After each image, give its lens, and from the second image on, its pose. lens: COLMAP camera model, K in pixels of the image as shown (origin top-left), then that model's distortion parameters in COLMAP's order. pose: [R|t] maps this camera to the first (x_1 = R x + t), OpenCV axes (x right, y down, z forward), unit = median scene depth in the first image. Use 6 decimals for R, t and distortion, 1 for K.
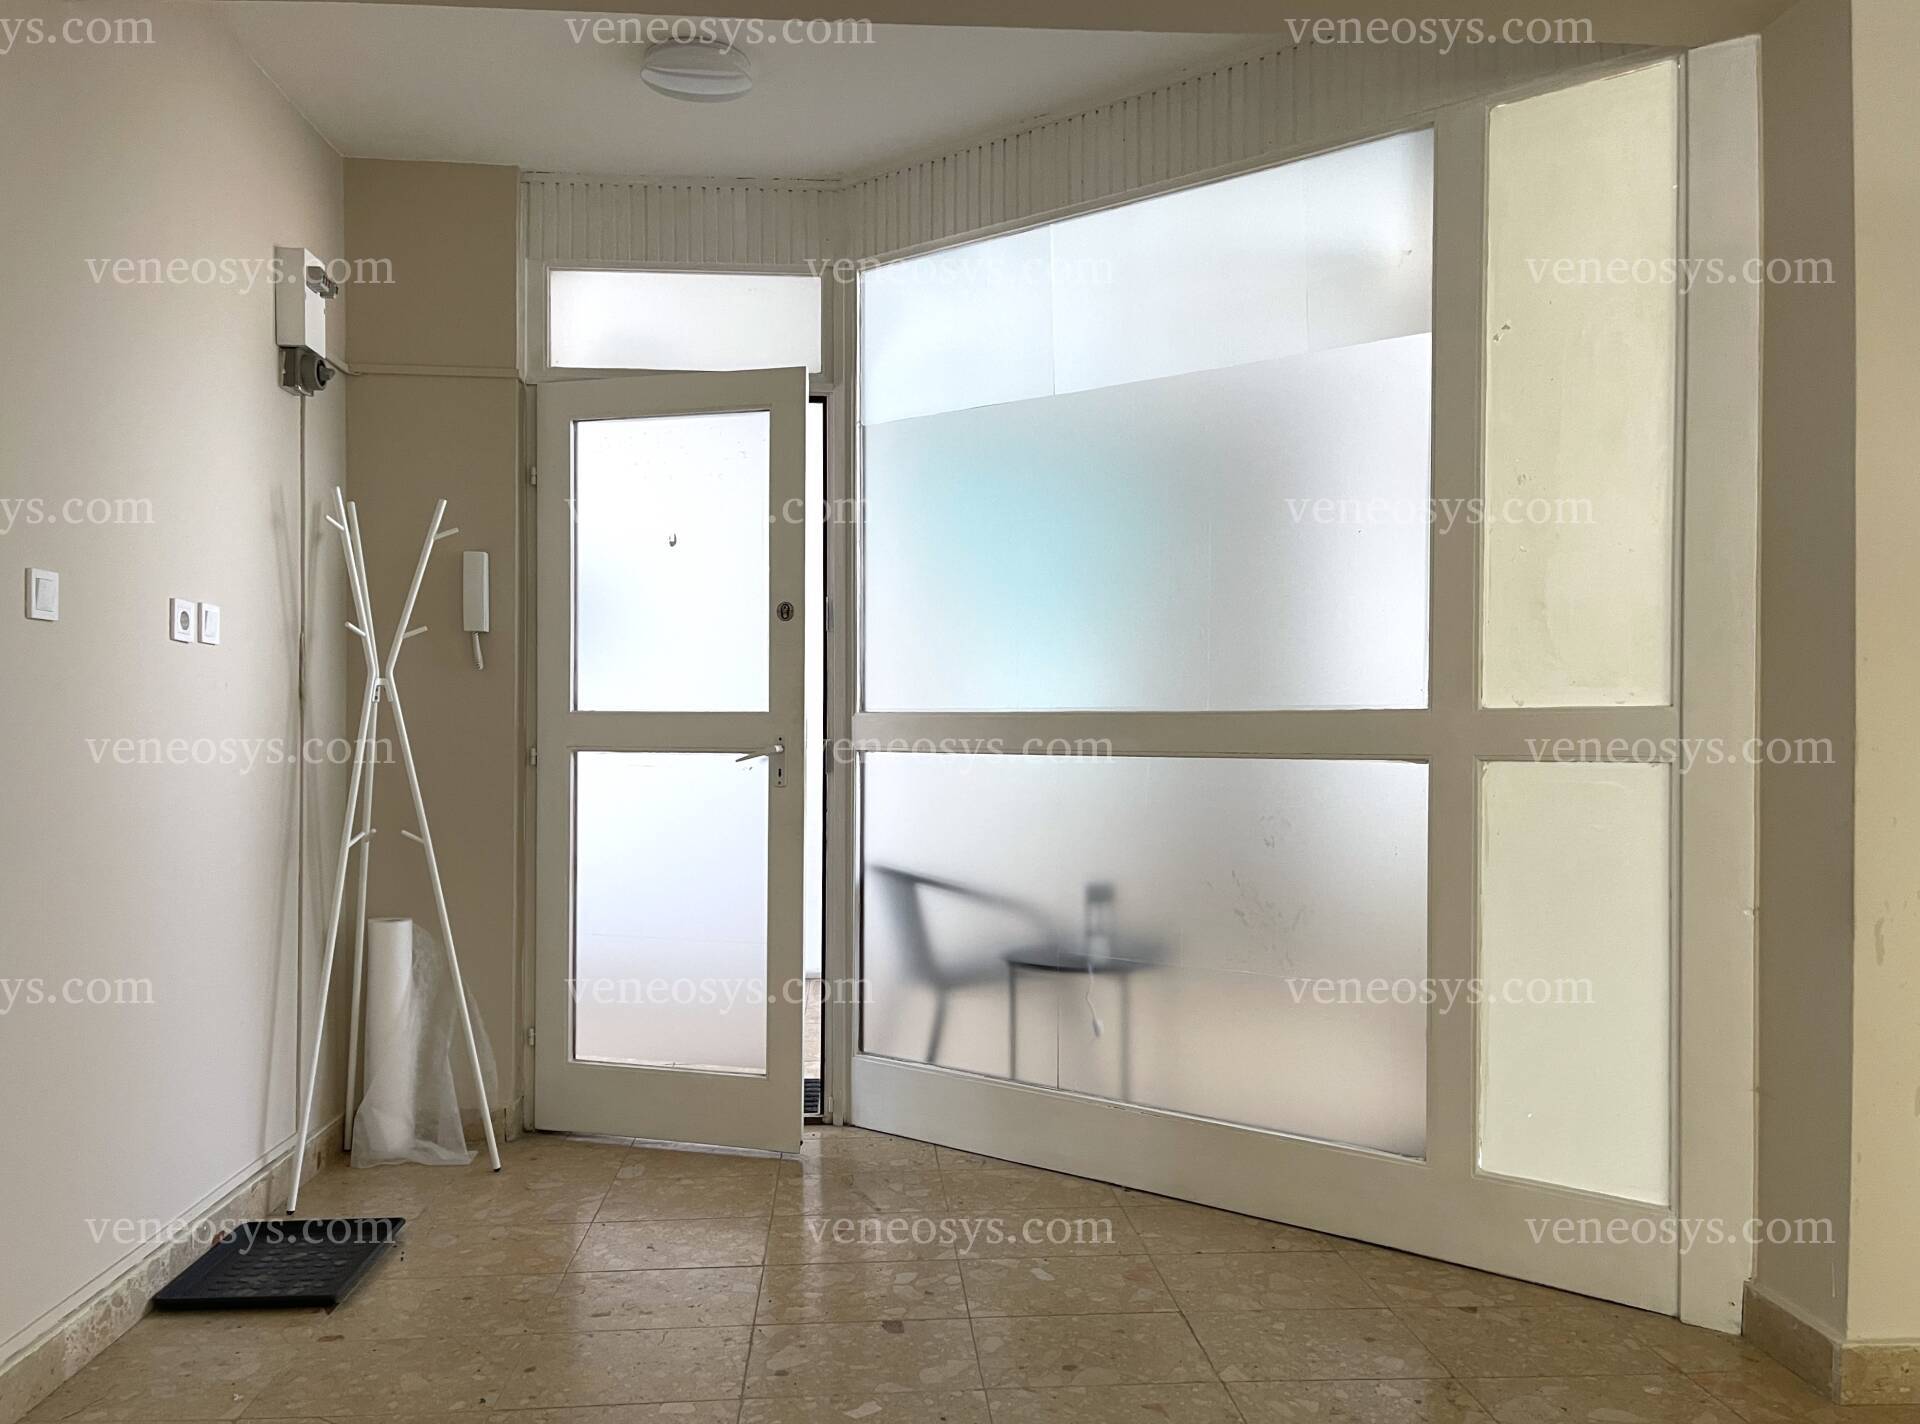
lens RADIAL K [[1481.3, 0, 960.6], [0, 1481.3, 718.1], [0, 0, 1]] dist [0.065500, -0.078645]
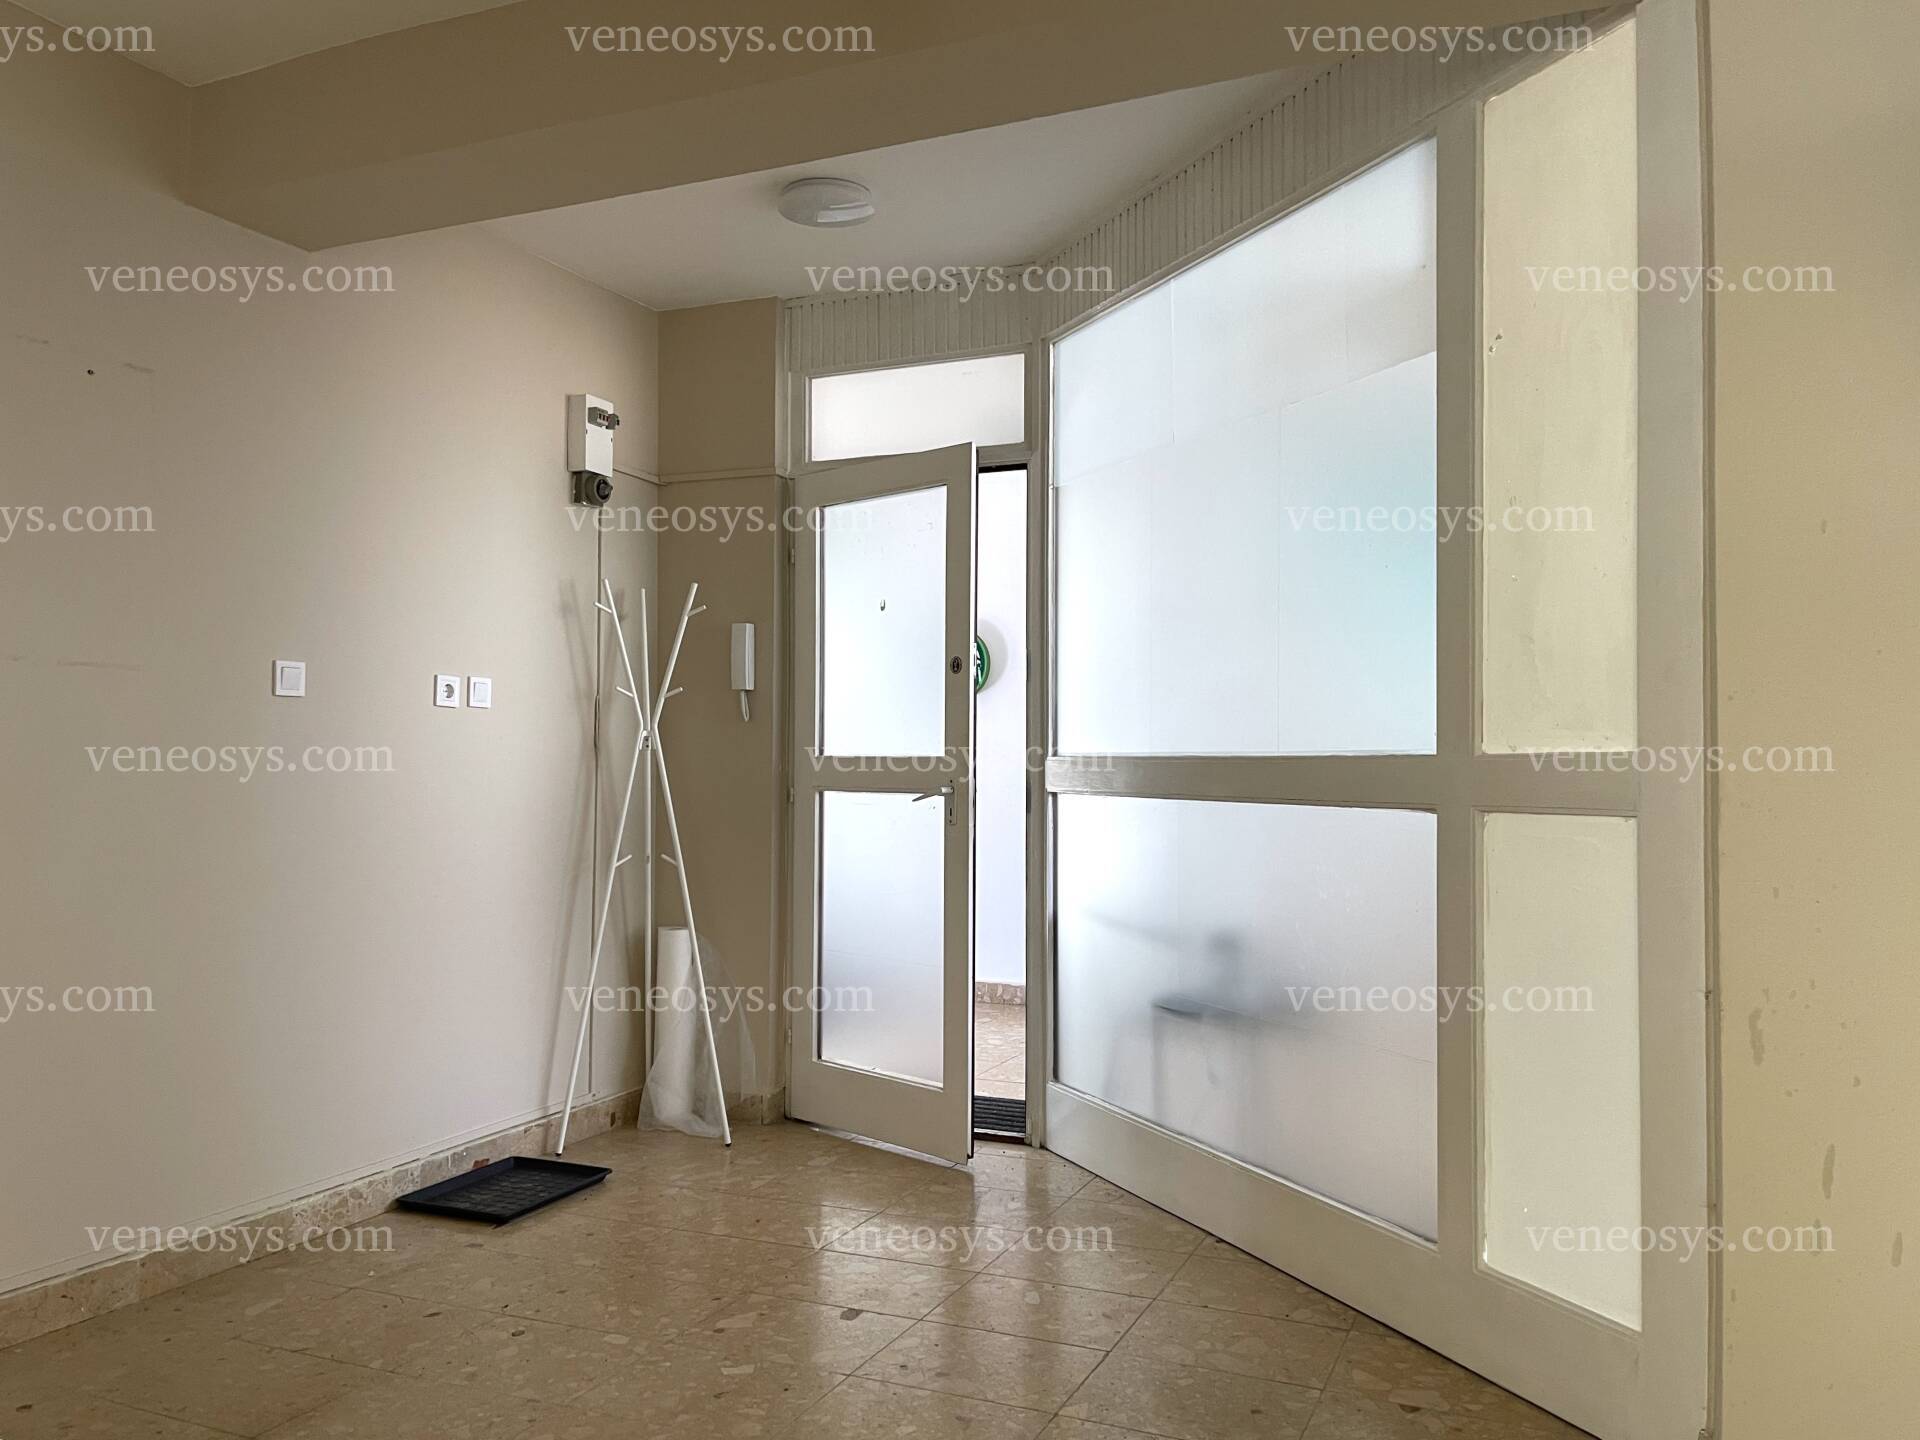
lens RADIAL K [[1490.6, 0, 961.7], [0, 1490.6, 714.6], [0, 0, 1]] dist [0.058411, -0.051302]
pose [[0.881665, -0.015063, -0.471635, 0.420575], [0.002397, 0.999620, -0.027444, -0.005263], [0.471869, 0.023066, 0.881367, 0.033614]]
